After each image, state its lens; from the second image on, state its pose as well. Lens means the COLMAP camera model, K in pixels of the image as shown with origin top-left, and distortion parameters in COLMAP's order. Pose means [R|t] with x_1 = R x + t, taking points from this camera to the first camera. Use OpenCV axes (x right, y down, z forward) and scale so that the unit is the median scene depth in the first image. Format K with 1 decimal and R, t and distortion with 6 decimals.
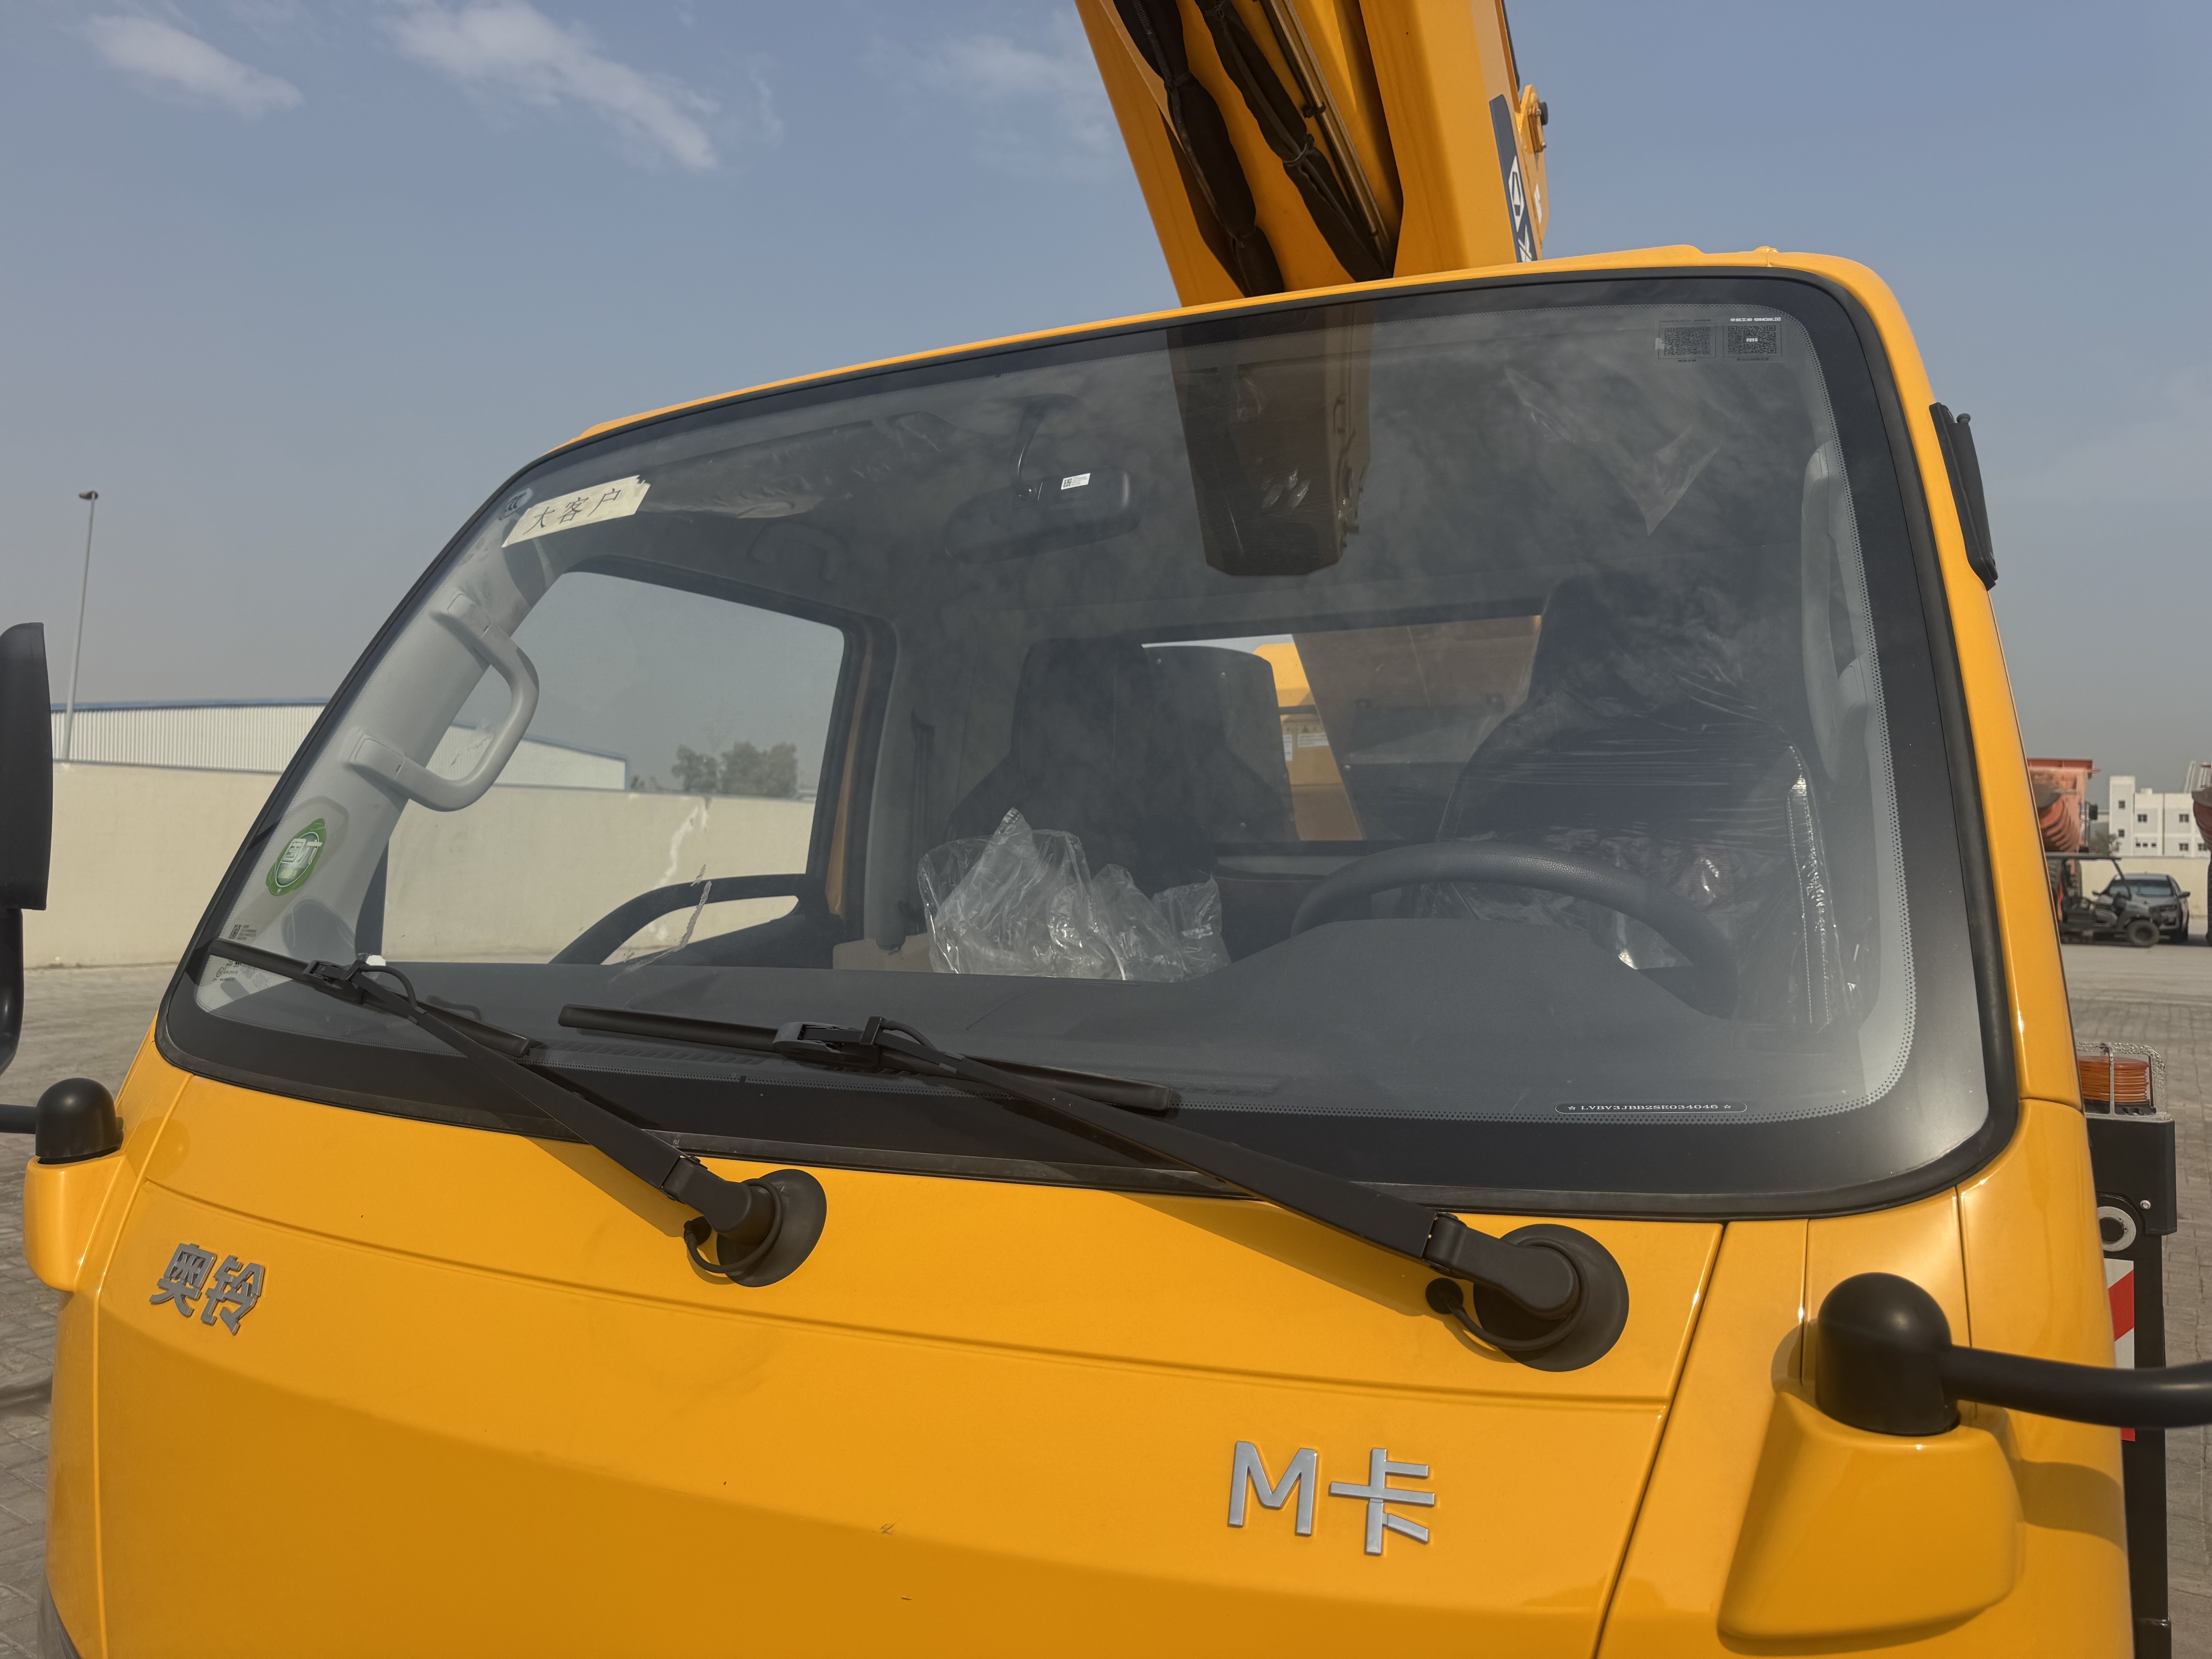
lens RADIAL K [[1571.8, 0, 1119.3], [0, 1571.8, 839.0], [0, 0, 1]] dist [0.030657, -0.044974]
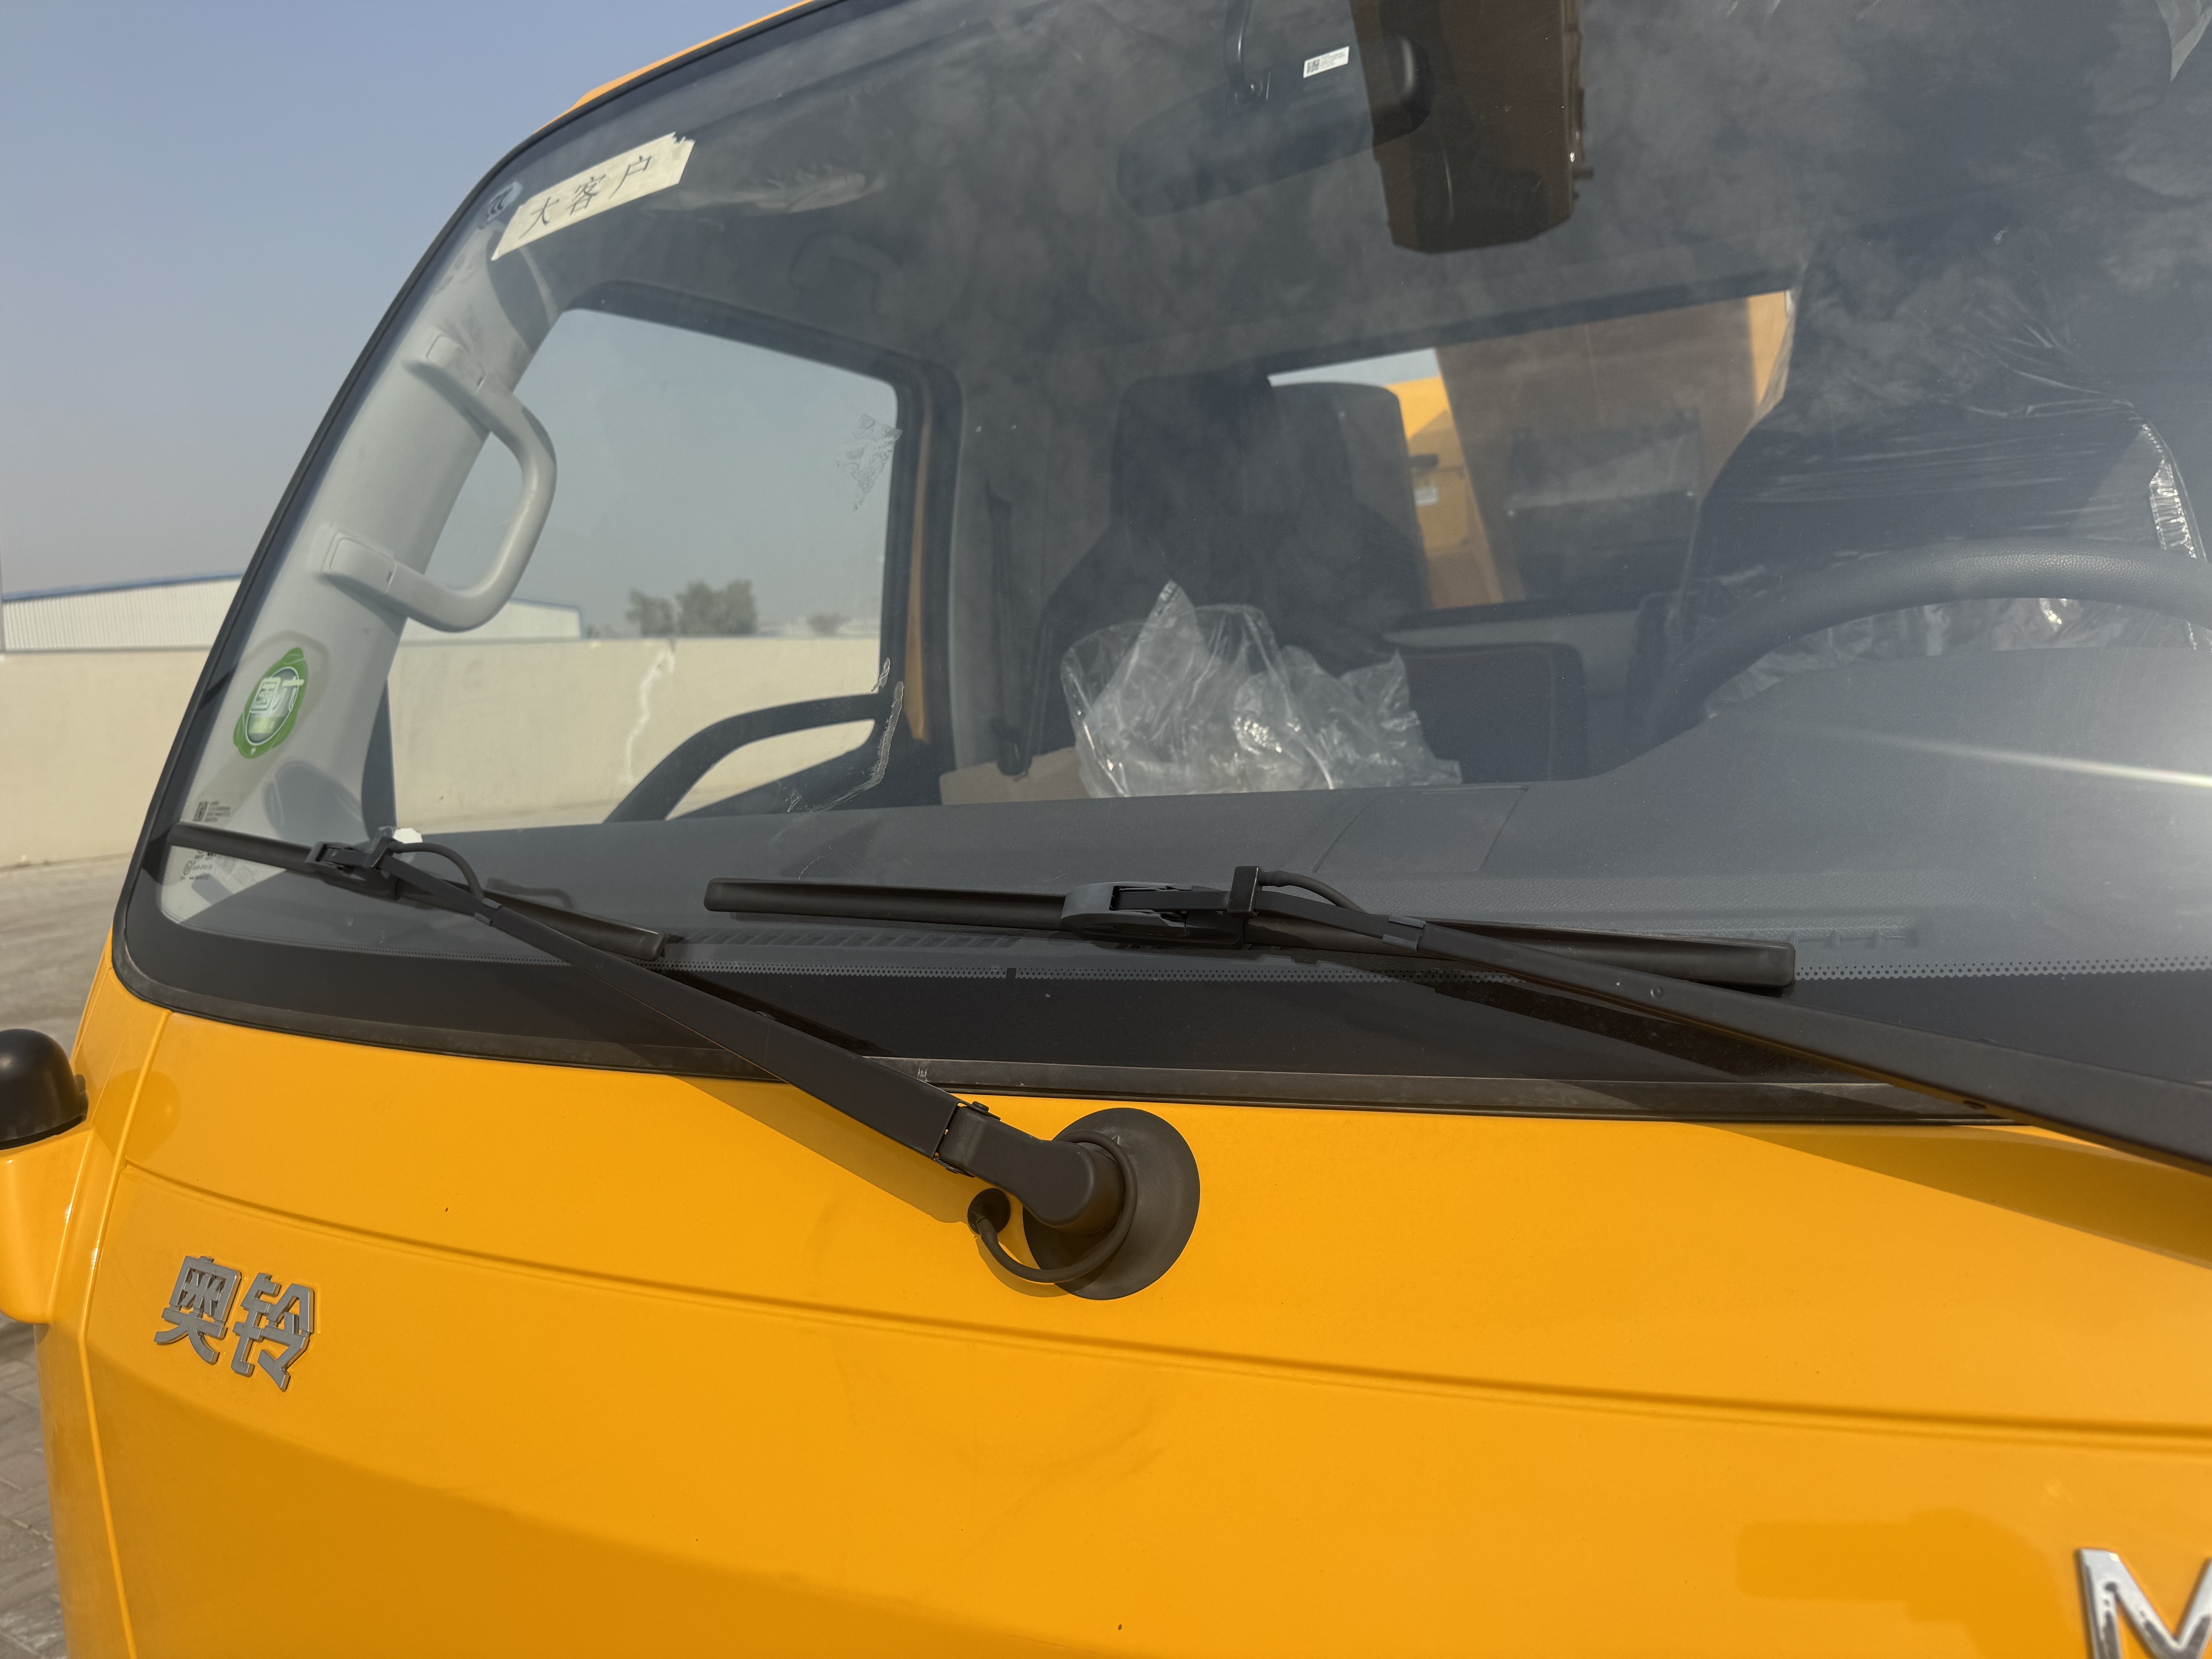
lens RADIAL K [[1571.8, 0, 1092.0], [0, 1571.8, 838.8], [0, 0, 1]] dist [0.030657, -0.044974]
pose [[0.997050, -0.076741, 0.001440, -0.134216], [0.076055, 0.990310, 0.116201, 0.015757], [-0.010344, -0.115749, 0.993225, 0.238551]]
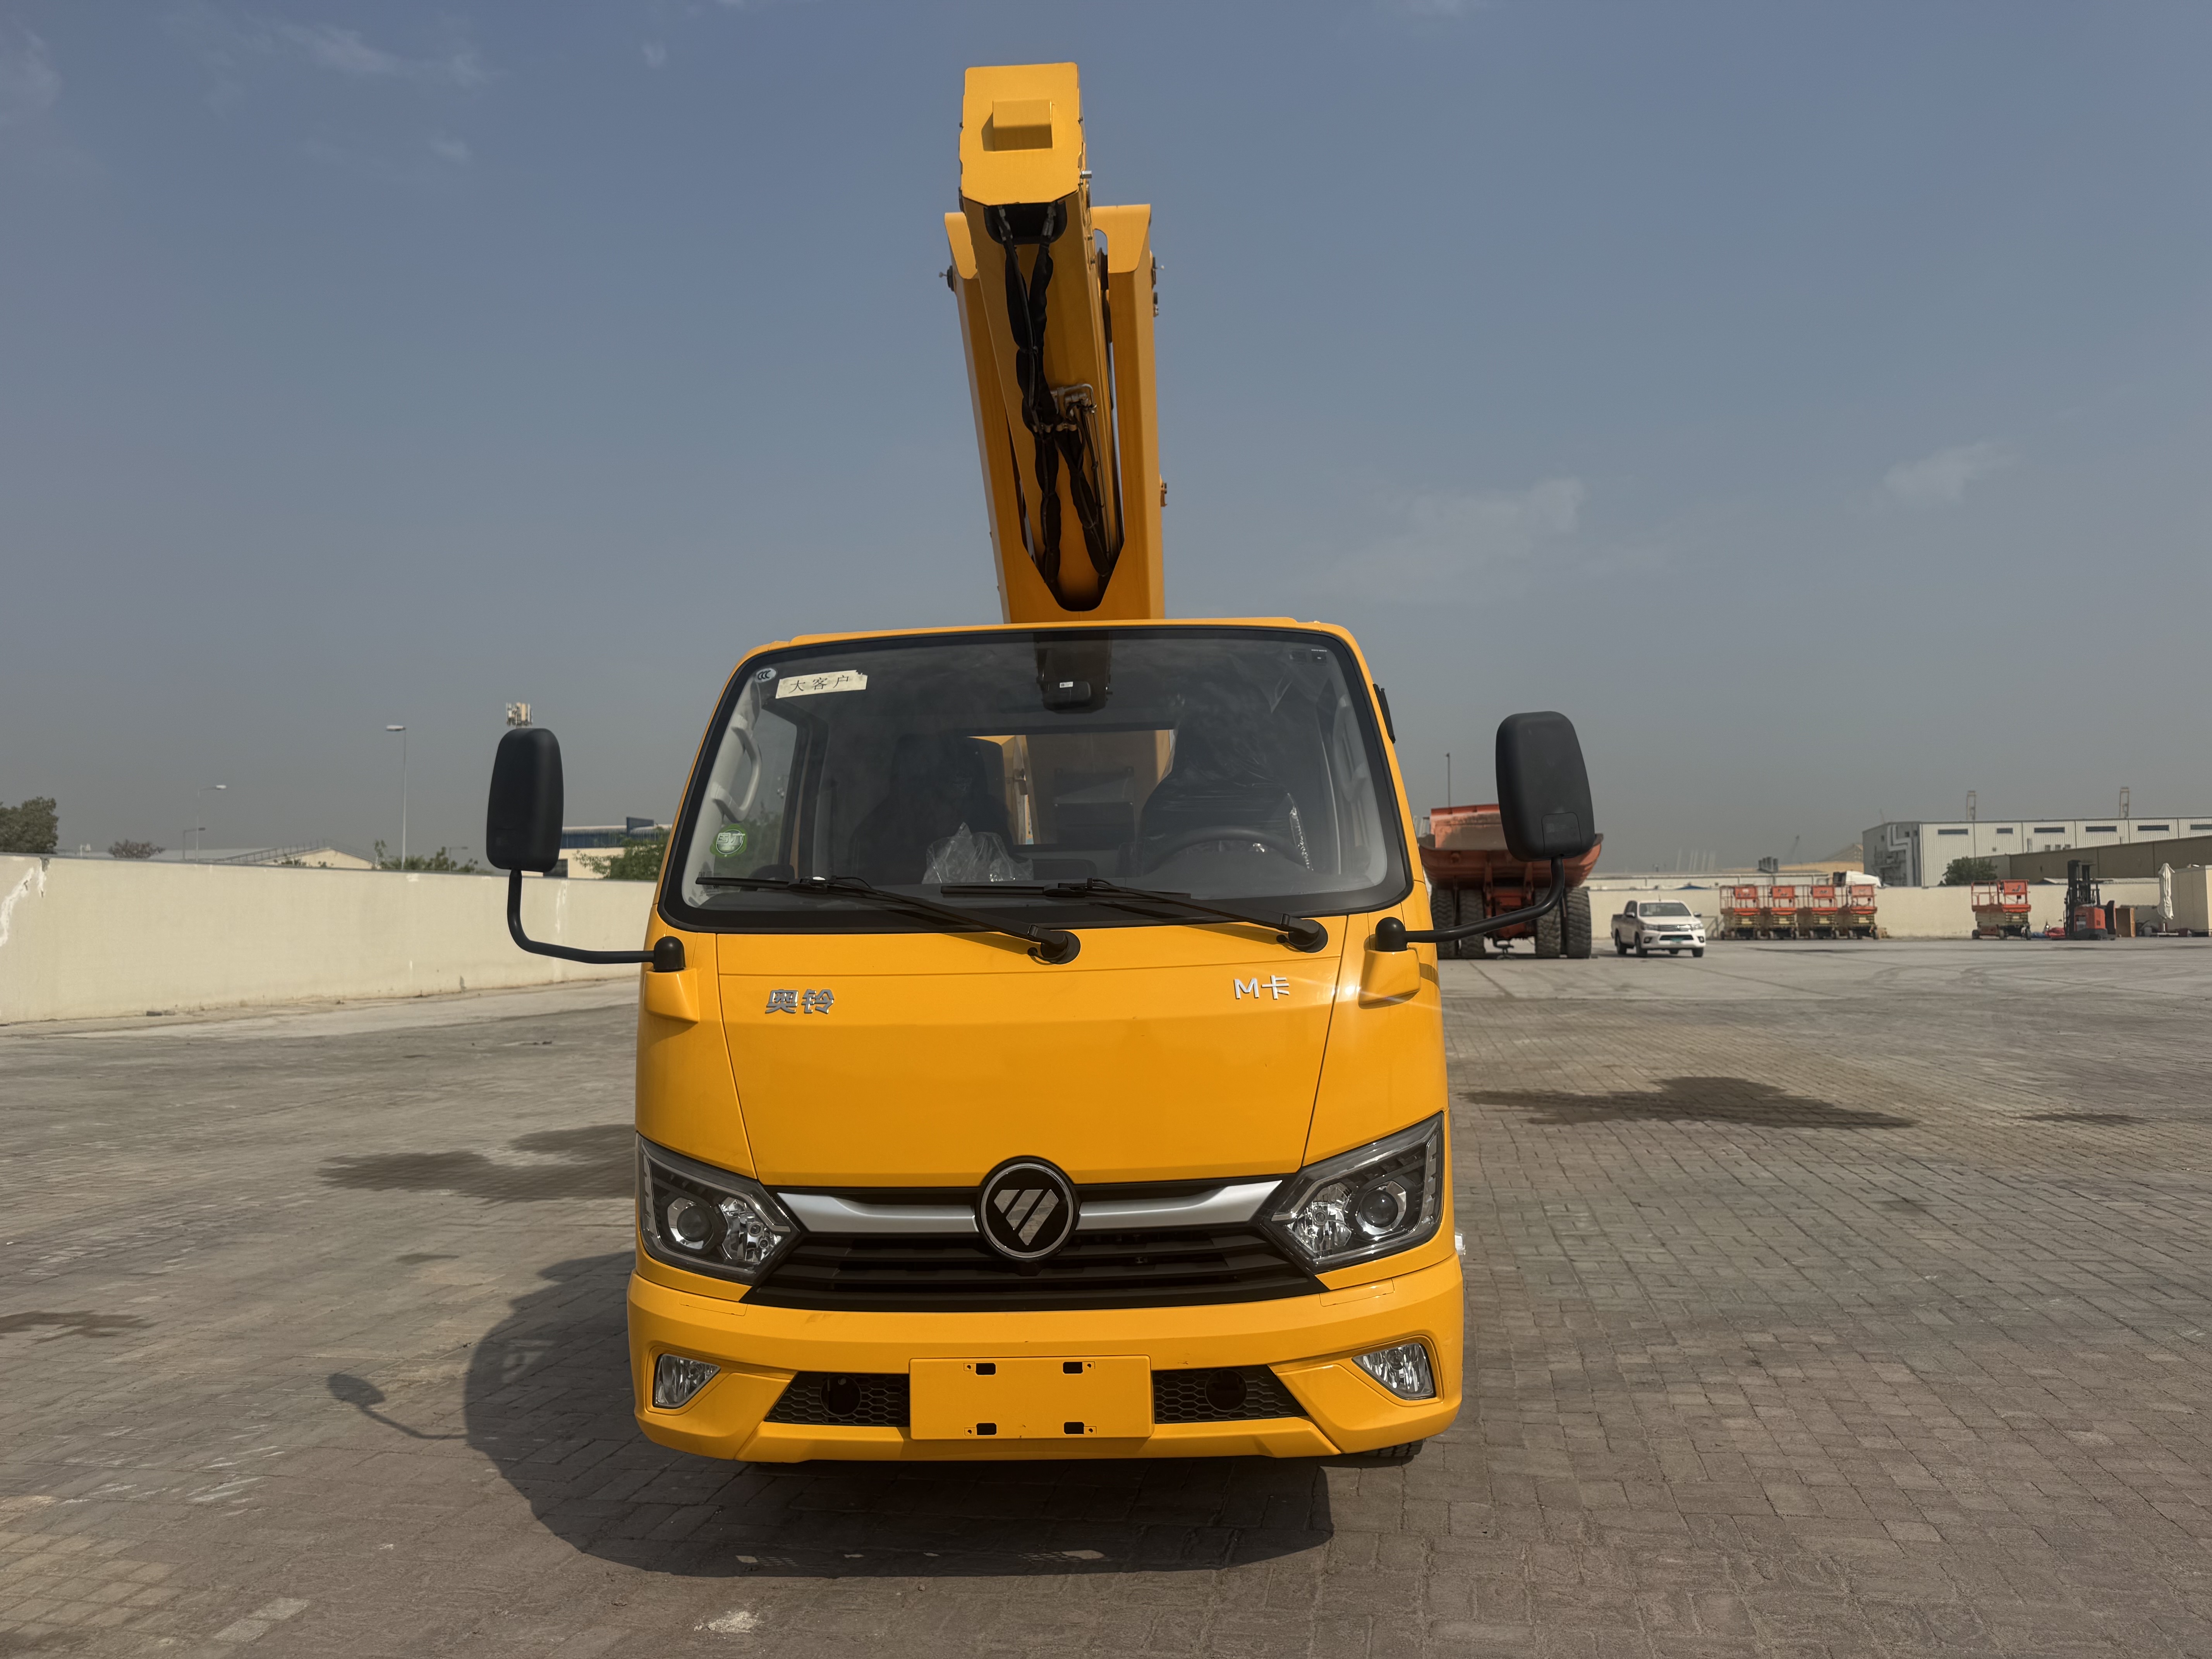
lens RADIAL K [[1571.8, 0, 1121.8], [0, 1571.8, 834.1], [0, 0, 1]] dist [0.030657, -0.044974]
pose [[0.916183, -0.009513, 0.400648, -0.805434], [0.024936, 0.999134, -0.033301, 0.080505], [-0.399984, 0.040500, 0.915627, -1.113748]]
